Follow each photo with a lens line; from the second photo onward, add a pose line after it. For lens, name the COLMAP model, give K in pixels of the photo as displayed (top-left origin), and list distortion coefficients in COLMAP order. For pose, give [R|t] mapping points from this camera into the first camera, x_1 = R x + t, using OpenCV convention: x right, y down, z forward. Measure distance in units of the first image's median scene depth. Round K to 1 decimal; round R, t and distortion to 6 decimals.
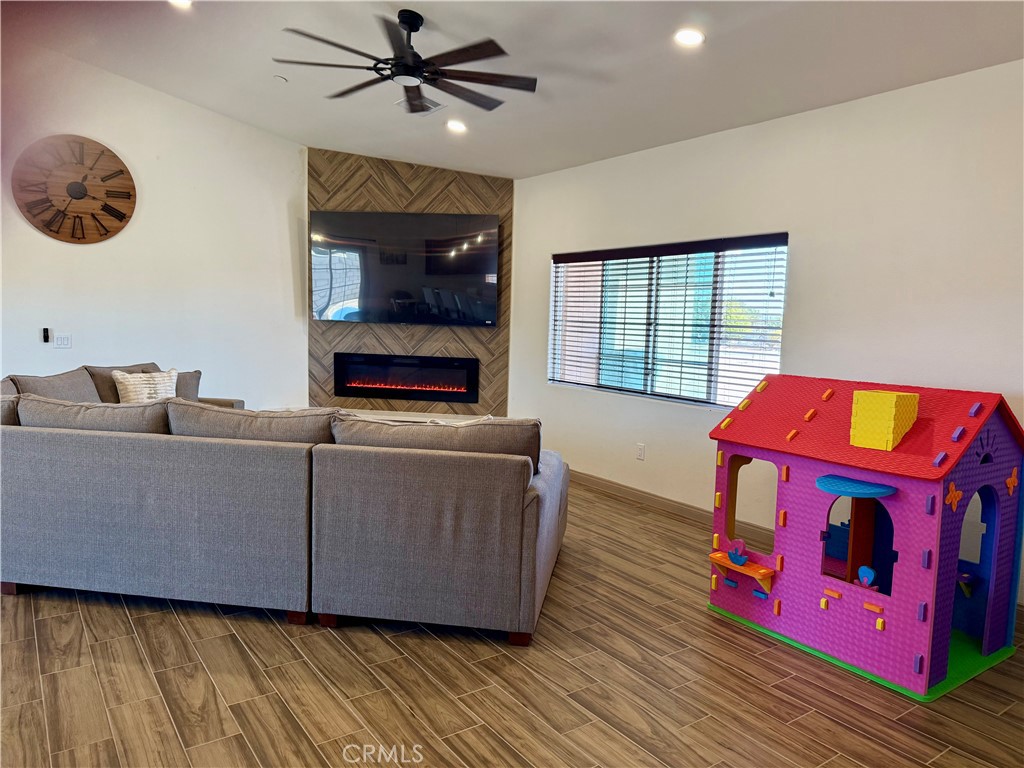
lens RADIAL K [[726.3, 0, 519.4], [0, 726.3, 382.7], [0, 0, 1]] dist [0.085669, -0.112044]
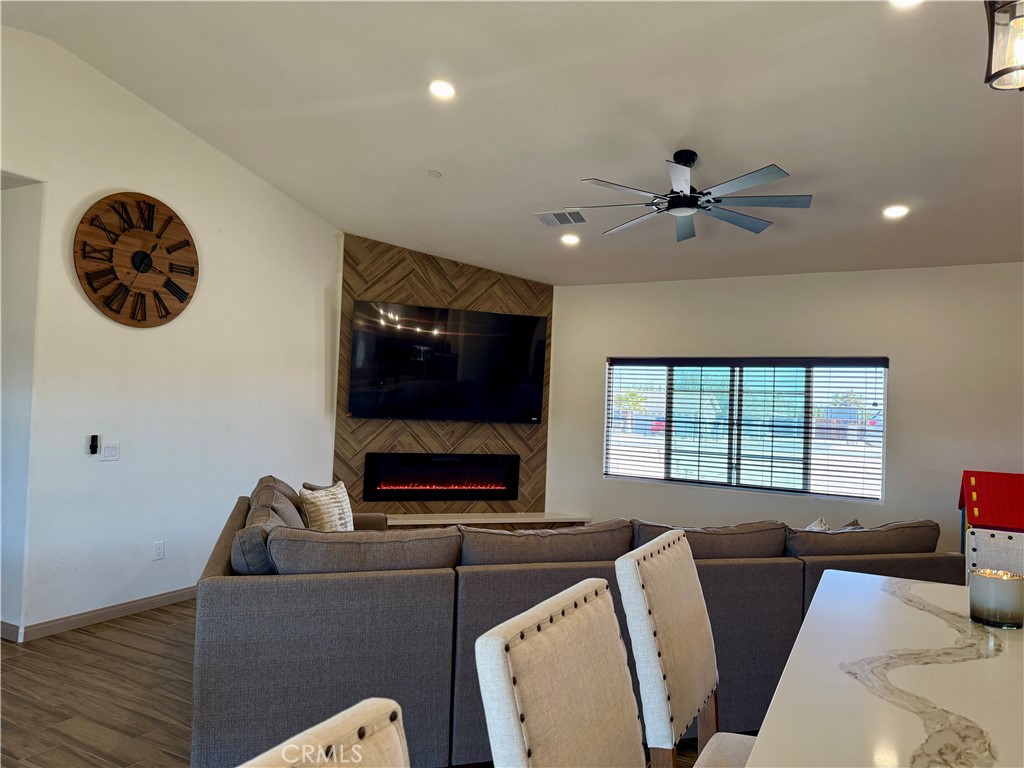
lens RADIAL K [[707.4, 0, 511.2], [0, 707.4, 378.4], [0, 0, 1]] dist [0.091319, -0.127131]
pose [[0.887765, 0.021658, 0.459787, -0.525663], [0.030384, 0.993957, -0.105486, -0.035822], [-0.459293, 0.107617, 0.881742, 0.127893]]
